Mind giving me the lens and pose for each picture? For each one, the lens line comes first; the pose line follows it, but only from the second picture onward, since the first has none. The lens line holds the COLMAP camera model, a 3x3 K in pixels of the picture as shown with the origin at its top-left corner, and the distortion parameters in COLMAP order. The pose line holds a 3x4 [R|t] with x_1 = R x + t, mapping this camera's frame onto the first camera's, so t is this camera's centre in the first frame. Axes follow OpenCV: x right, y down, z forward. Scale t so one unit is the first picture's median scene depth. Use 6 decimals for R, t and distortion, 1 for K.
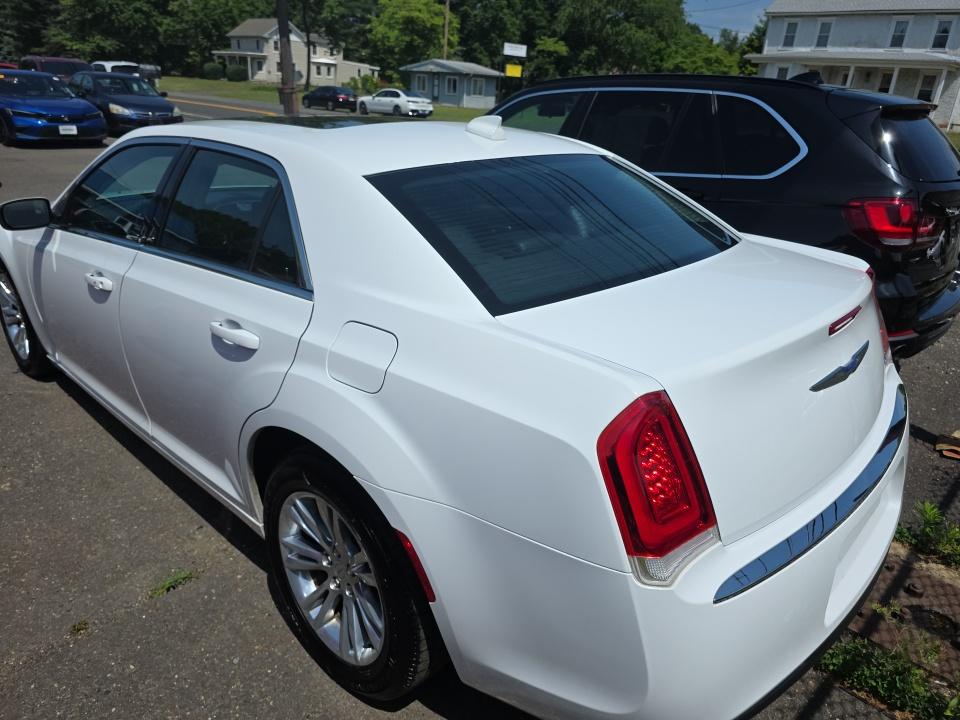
lens RADIAL K [[649.3, 0, 494.8], [0, 649.3, 358.0], [0, 0, 1]] dist [0.006009, 0.000630]
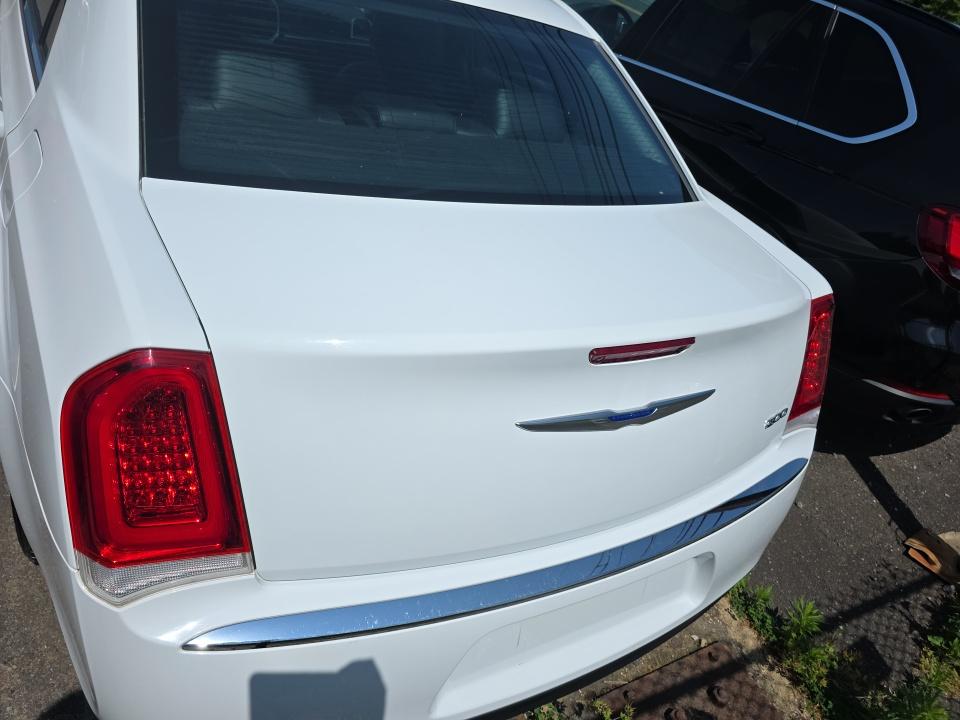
lens RADIAL K [[649.3, 0, 494.8], [0, 649.3, 358.0], [0, 0, 1]] dist [0.006009, 0.000630]
pose [[0.926112, 0.348408, -0.144666, 0.332697], [-0.317802, 0.927157, 0.198449, -0.090853], [0.203269, -0.137811, 0.969376, 0.210192]]
